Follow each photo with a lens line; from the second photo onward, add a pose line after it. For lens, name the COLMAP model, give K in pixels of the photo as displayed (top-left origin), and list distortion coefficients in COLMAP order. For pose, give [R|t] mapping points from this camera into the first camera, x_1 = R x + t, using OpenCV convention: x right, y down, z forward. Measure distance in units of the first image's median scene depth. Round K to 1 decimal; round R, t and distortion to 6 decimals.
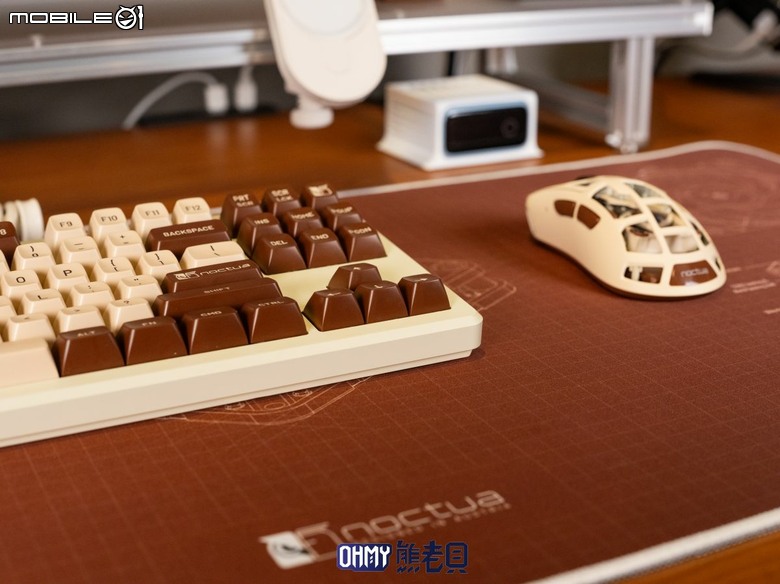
lens RADIAL K [[1219.3, 0, 386.3], [0, 1219.3, 291.7], [0, 0, 1]] dist [-0.205707, 0.000000]
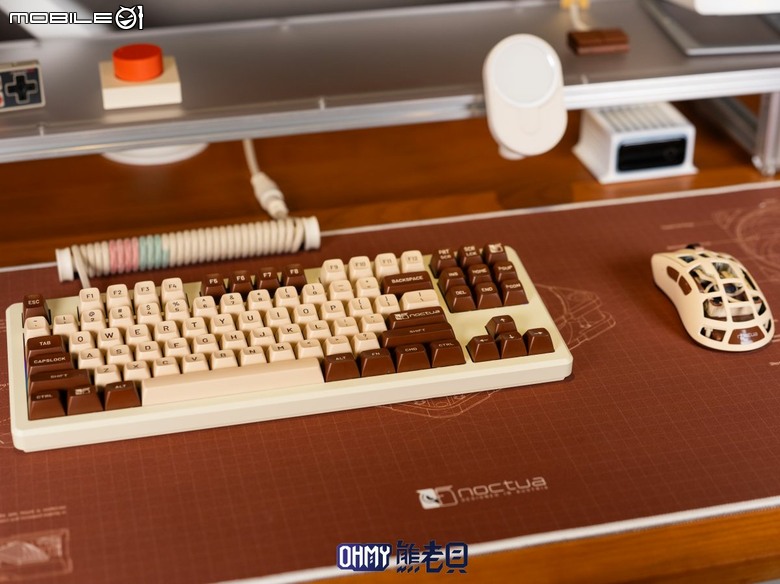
lens RADIAL K [[1430.3, 0, 392.3], [0, 1430.3, 291.8], [0, 0, 1]] dist [-0.127825, 0.000000]
pose [[0.973197, 0.109636, -0.202158, 0.225547], [-0.071354, 0.979617, 0.187773, -0.423331], [0.218624, -0.168316, 0.961183, -0.931952]]
